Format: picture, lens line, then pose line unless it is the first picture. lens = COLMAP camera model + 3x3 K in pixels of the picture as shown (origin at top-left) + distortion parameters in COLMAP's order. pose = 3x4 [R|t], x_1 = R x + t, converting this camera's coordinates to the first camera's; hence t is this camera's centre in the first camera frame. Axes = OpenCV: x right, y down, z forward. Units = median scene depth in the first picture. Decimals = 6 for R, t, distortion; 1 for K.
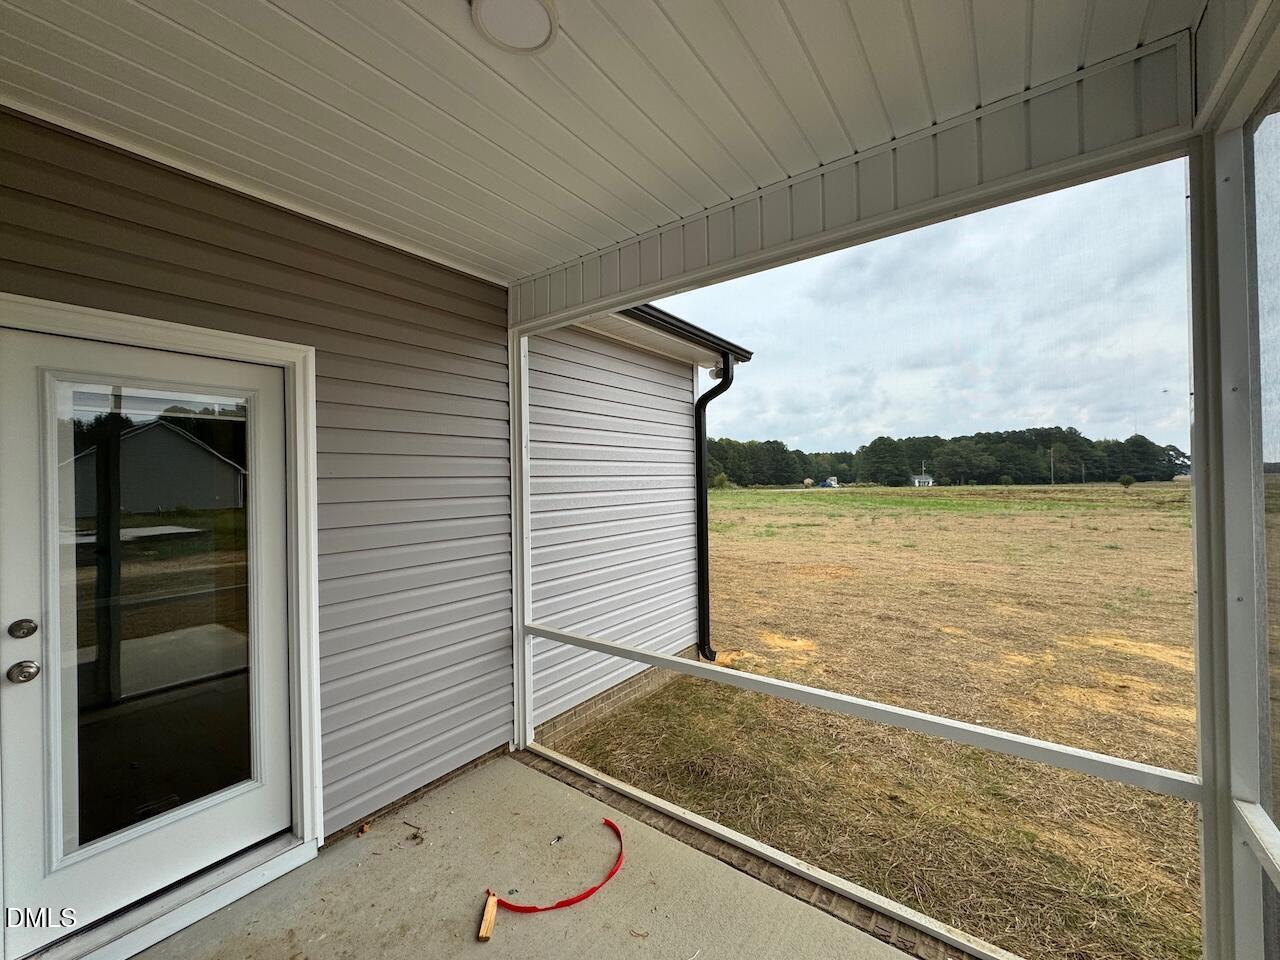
lens RADIAL K [[508.6, 0, 639.9], [0, 508.6, 477.9], [0, 0, 1]] dist [-0.002583, 0.000572]
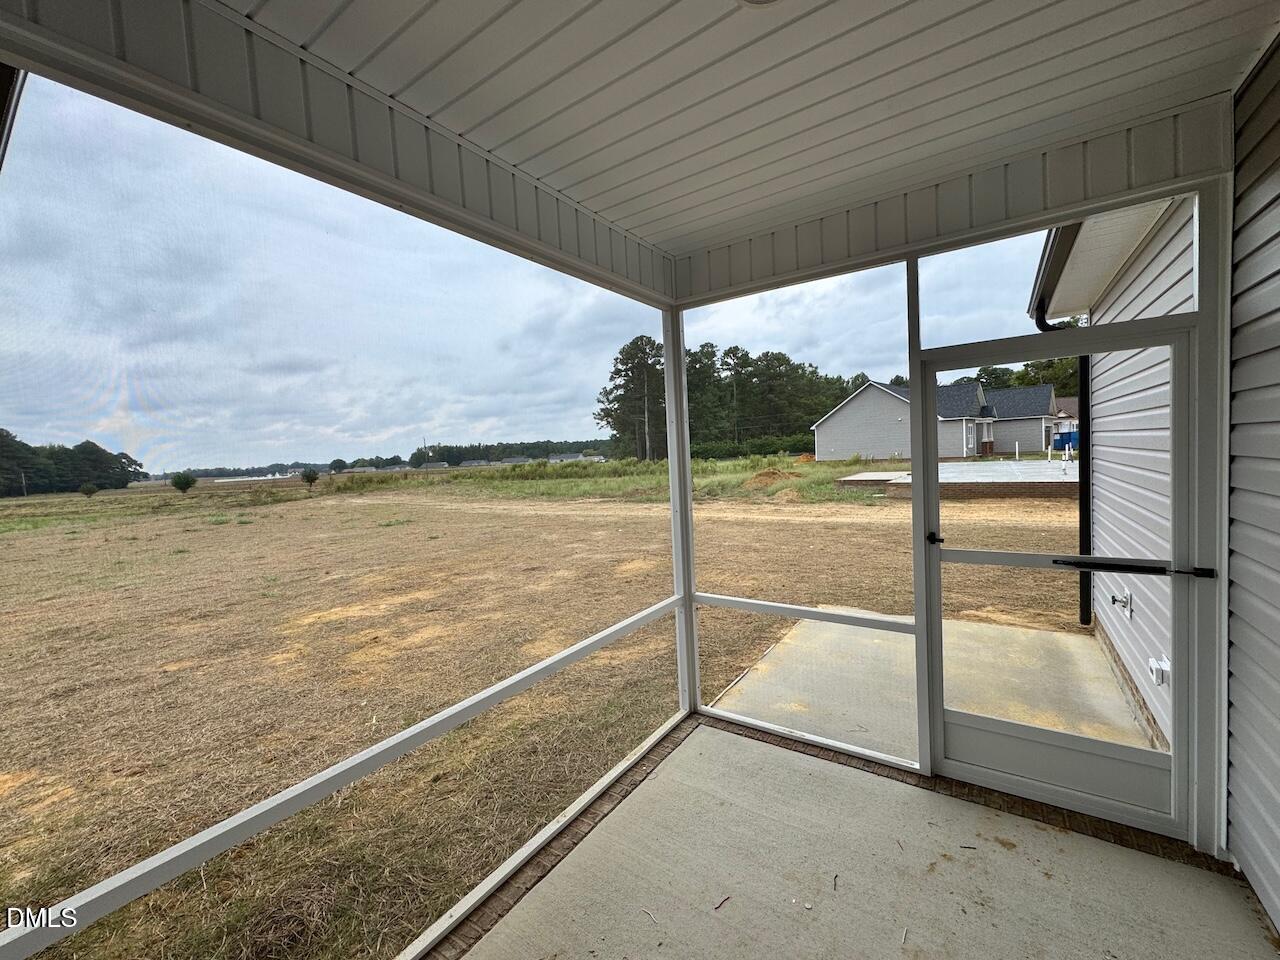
lens RADIAL K [[508.6, 0, 639.9], [0, 508.6, 477.9], [0, 0, 1]] dist [-0.002583, 0.000572]
pose [[-0.032762, -0.030647, 0.998993, -0.290572], [0.045690, 0.998439, 0.032128, 0.000136], [-0.998418, 0.046697, -0.031310, 0.317757]]
